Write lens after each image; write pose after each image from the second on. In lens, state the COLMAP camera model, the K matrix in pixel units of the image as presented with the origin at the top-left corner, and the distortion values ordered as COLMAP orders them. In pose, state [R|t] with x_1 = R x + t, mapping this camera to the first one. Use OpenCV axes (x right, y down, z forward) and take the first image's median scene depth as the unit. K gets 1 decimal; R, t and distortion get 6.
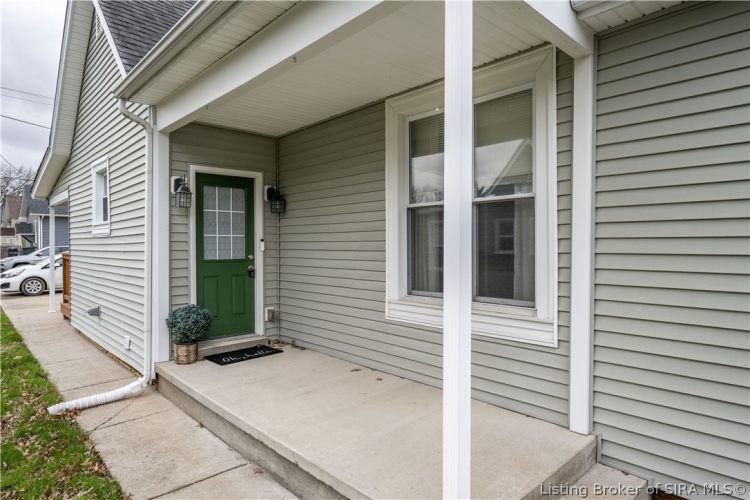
lens RADIAL K [[441.7, 0, 375.0], [0, 441.7, 250.0], [0, 0, 1]] dist [-0.027010, 0.000183]
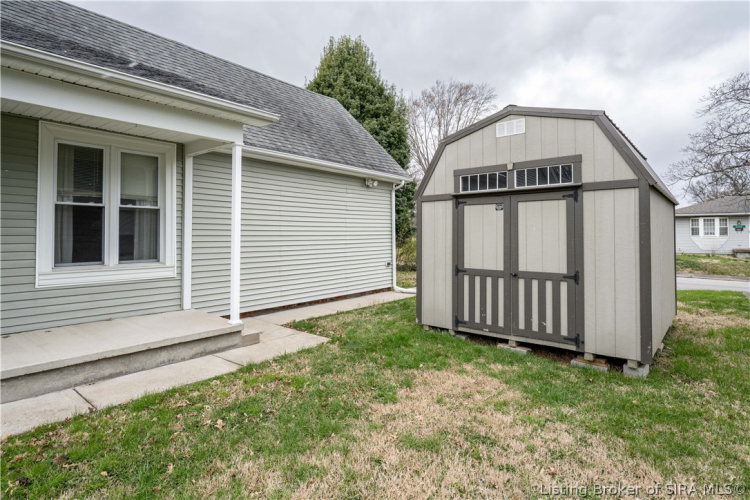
lens RADIAL K [[396.2, 0, 374.7], [0, 396.2, 224.0], [0, 0, 1]] dist [-0.000385, -0.000007]
pose [[-0.114587, 0.029062, 0.992988, -1.500031], [0.009343, 0.999559, -0.028176, 0.012214], [-0.993369, 0.006049, -0.114808, 0.175750]]
